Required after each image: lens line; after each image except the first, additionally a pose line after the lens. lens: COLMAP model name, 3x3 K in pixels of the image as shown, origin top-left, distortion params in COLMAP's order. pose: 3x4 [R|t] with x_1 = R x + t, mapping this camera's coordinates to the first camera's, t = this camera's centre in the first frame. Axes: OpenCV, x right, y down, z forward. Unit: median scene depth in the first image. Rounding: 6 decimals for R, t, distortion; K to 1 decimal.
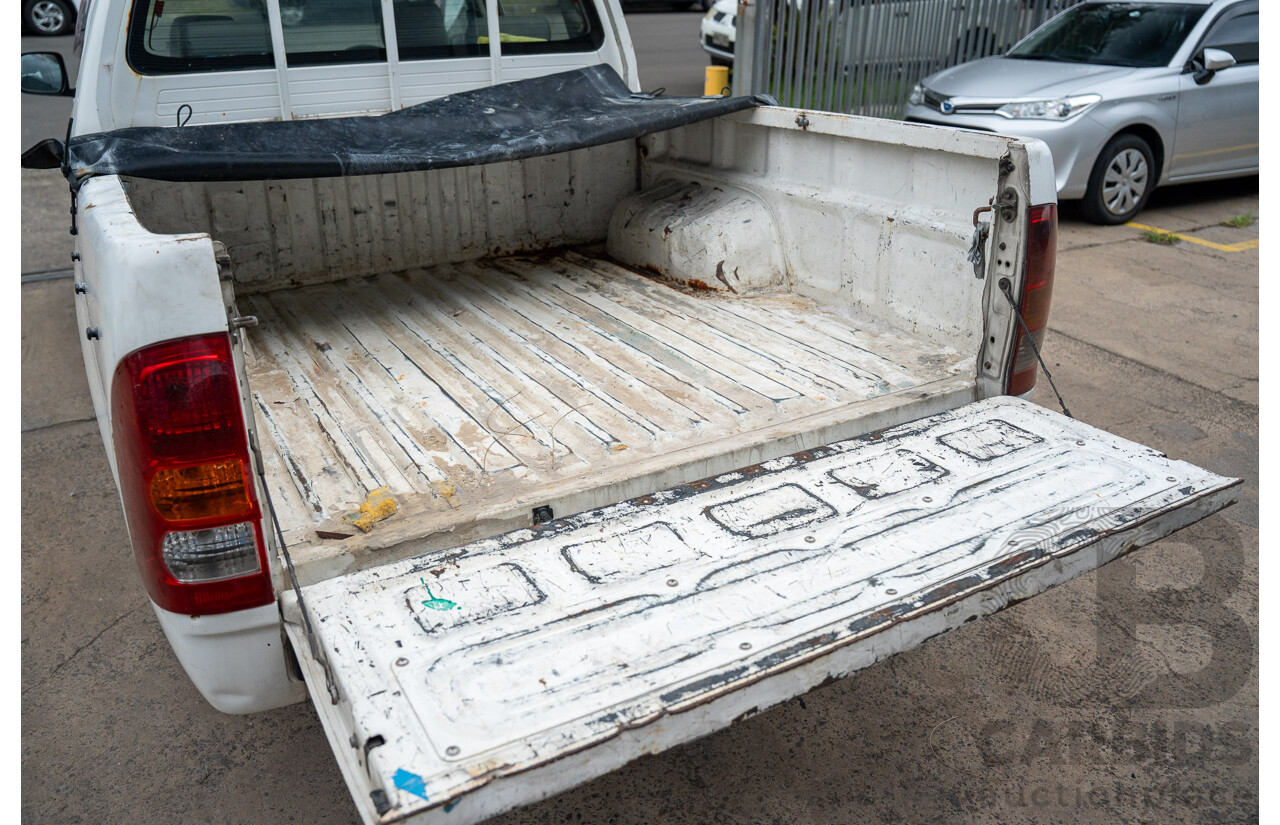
lens RADIAL K [[983.9, 0, 640.0], [0, 983.9, 412.5], [0, 0, 1]] dist [-0.080748, 0.004977]
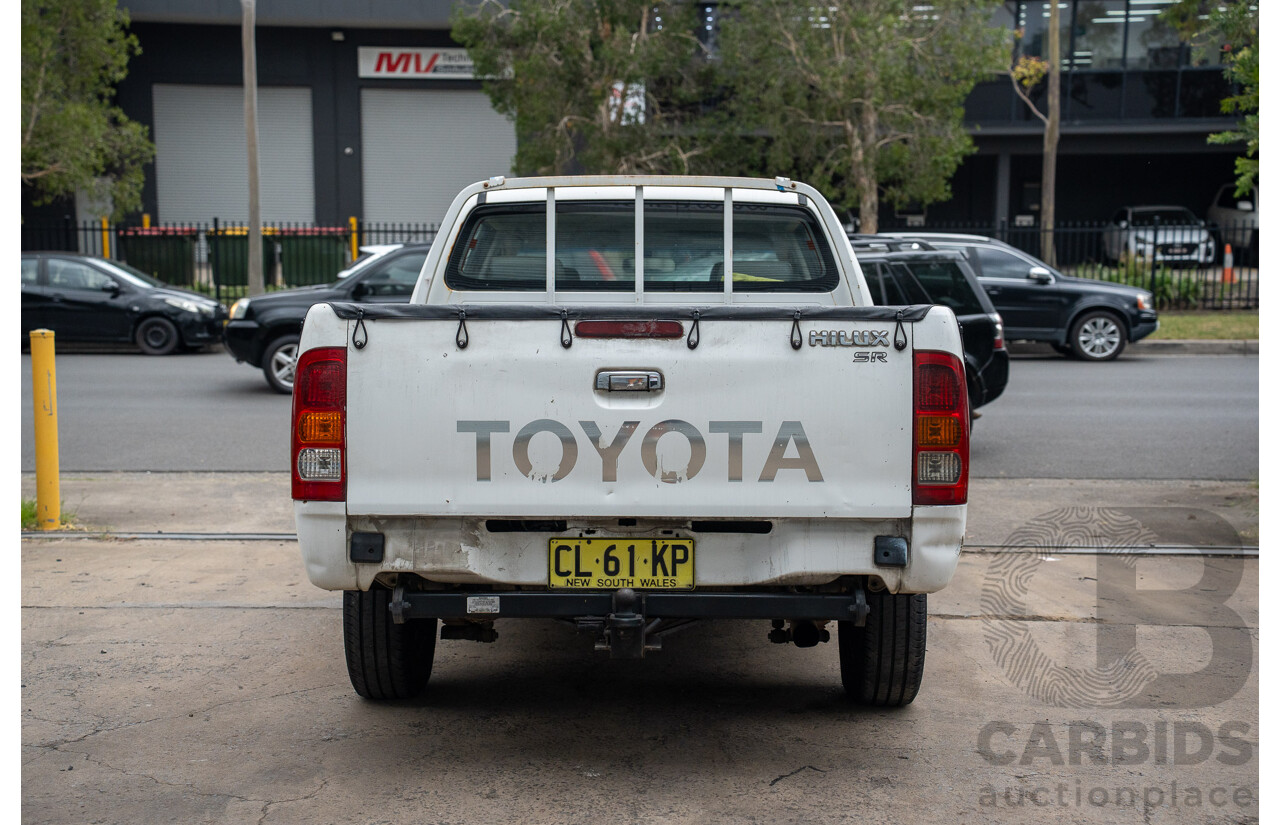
lens RADIAL K [[1703.0, 0, 640.0], [0, 1703.0, 412.5], [0, 0, 1]] dist [0.230311, 0.055782]
pose [[0.861002, 0.032538, -0.507560, 1.216107], [-0.214933, 0.927740, -0.305128, 0.631762], [0.460955, 0.371807, 0.805779, -0.984509]]
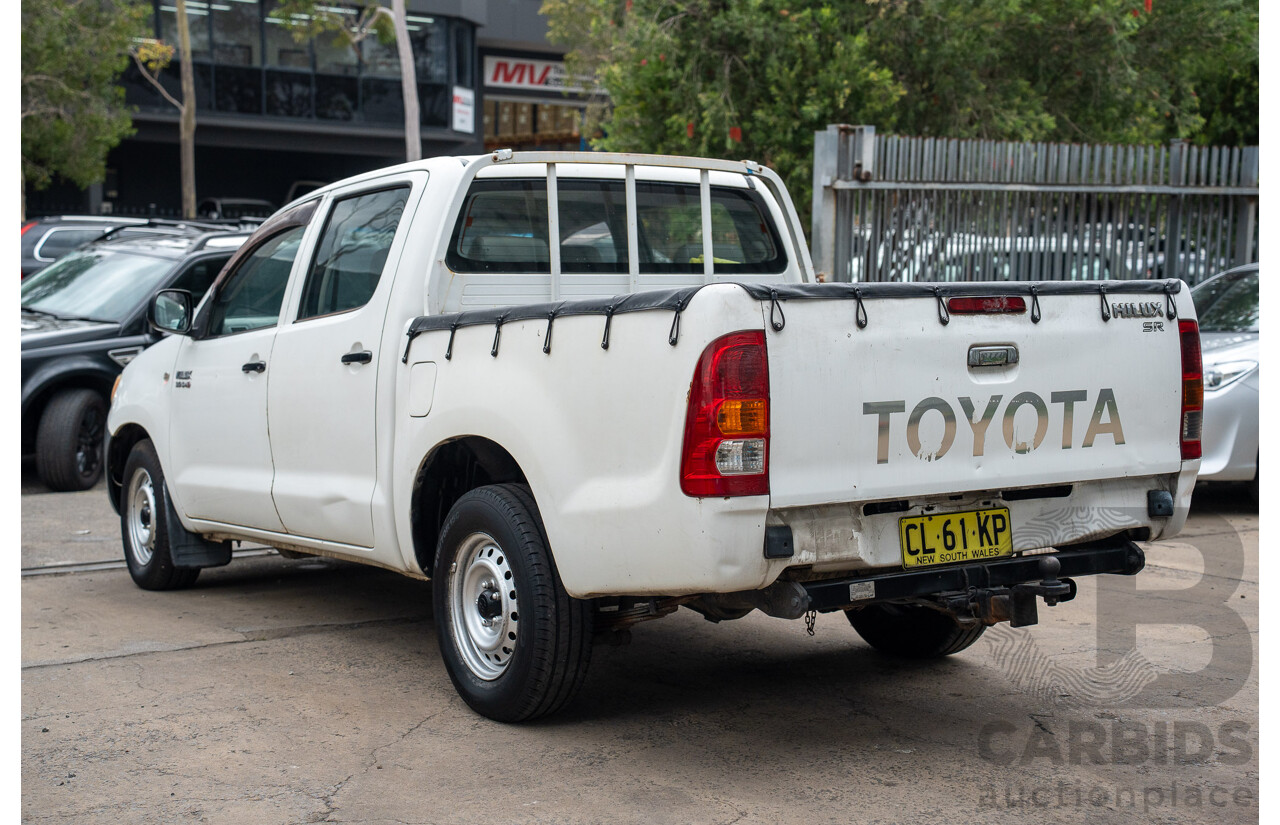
lens RADIAL K [[1703.0, 0, 640.0], [0, 1703.0, 412.5], [0, 0, 1]] dist [0.230311, 0.055782]
pose [[0.997937, -0.014838, 0.062463, -0.543820], [0.036144, 0.933939, -0.355600, 0.784343], [-0.053061, 0.357124, 0.932549, -1.294443]]
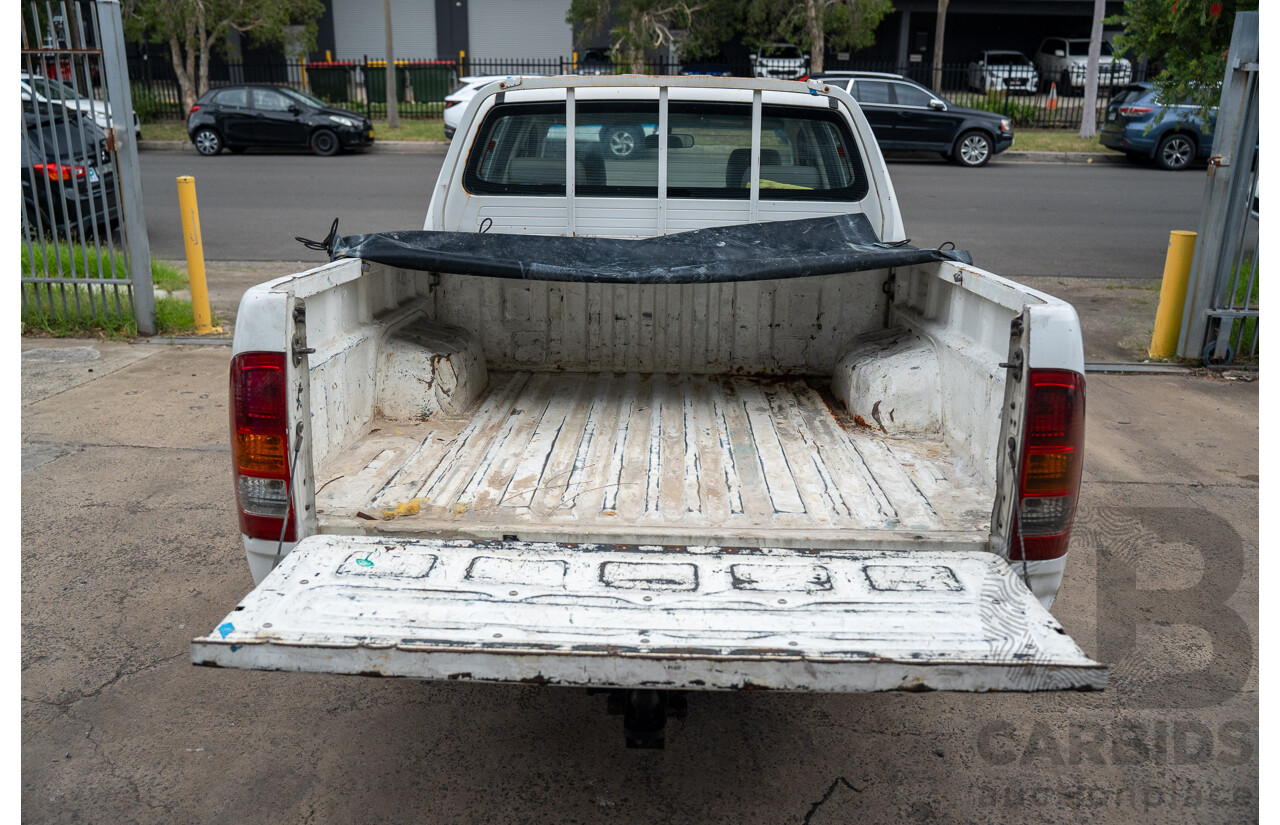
lens RADIAL K [[1050.9, 0, 640.0], [0, 1050.9, 412.5], [0, 0, 1]] dist [-0.048636, 0.011200]
pose [[0.853937, 0.155224, -0.496686, 0.576474], [-0.227150, 0.969929, -0.087411, 0.017896], [0.468182, 0.187466, 0.863518, -0.110779]]
